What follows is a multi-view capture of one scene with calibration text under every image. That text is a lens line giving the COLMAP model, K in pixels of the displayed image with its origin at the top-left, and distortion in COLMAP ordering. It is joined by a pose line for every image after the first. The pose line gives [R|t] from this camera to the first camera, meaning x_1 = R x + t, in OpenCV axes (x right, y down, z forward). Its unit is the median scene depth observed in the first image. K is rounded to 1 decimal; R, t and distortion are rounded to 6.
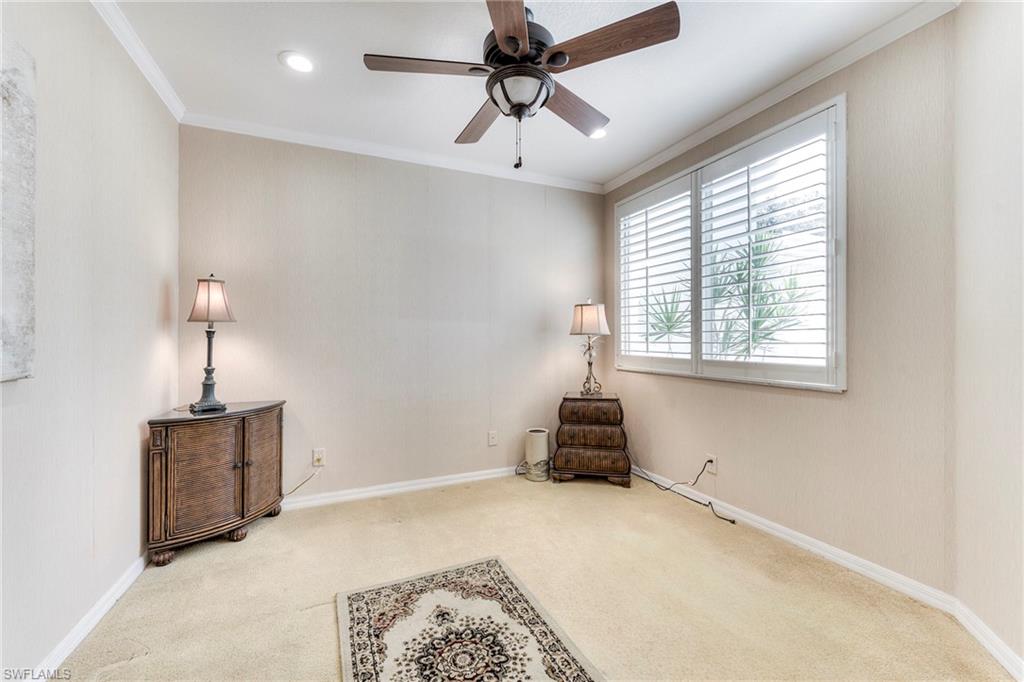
lens RADIAL K [[407.8, 0, 510.4], [0, 407.8, 337.9], [0, 0, 1]] dist [0.007815, -0.000930]
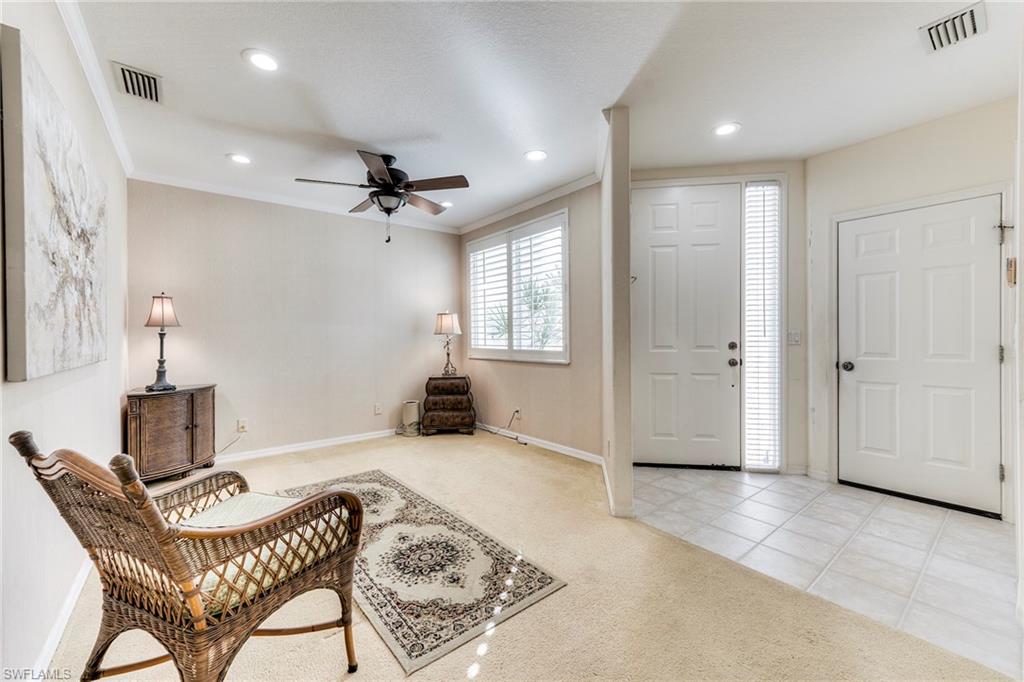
lens RADIAL K [[407.8, 0, 512.2], [0, 407.8, 339.2], [0, 0, 1]] dist [0.007815, -0.000930]
pose [[0.966686, -0.007606, 0.255853, 0.055487], [0.005976, 0.999957, 0.007150, 0.000853], [-0.255896, -0.005382, 0.966689, -0.580525]]
